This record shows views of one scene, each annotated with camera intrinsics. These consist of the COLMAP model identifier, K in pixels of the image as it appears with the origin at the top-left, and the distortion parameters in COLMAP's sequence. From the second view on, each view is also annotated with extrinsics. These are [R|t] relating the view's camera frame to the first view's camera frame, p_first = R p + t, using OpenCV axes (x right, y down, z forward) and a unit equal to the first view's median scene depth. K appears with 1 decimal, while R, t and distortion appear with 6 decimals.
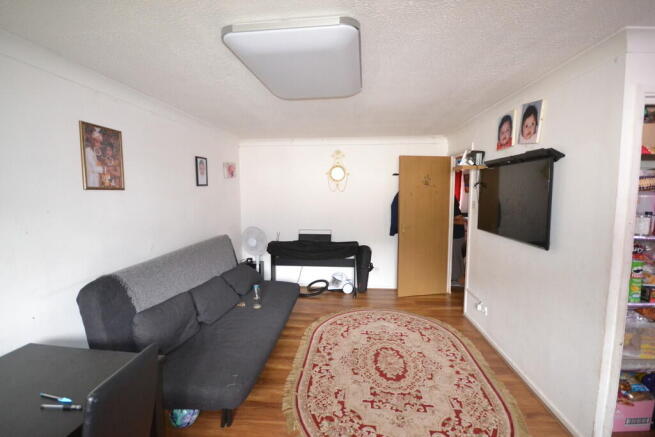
lens RADIAL K [[293.8, 0, 327.5], [0, 293.8, 218.5], [0, 0, 1]] dist [-0.000320, -0.000535]
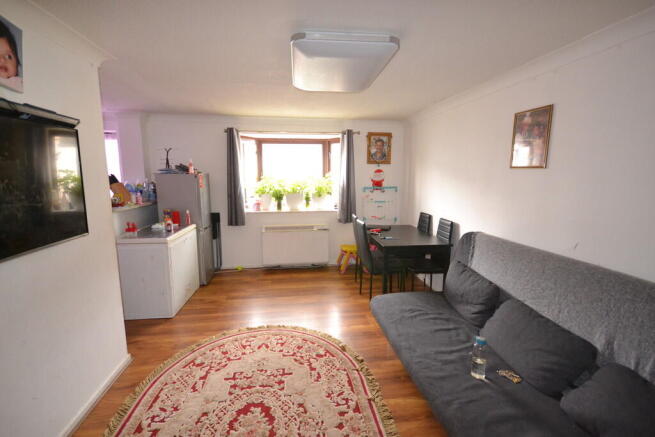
lens RADIAL K [[293.8, 0, 327.5], [0, 293.8, 218.5], [0, 0, 1]] dist [-0.000320, -0.000535]
pose [[-0.974505, 0.034608, -0.221682, 0.206944], [-0.019924, 0.970781, 0.239140, -0.158082], [0.223481, 0.237460, -0.945341, 1.844031]]
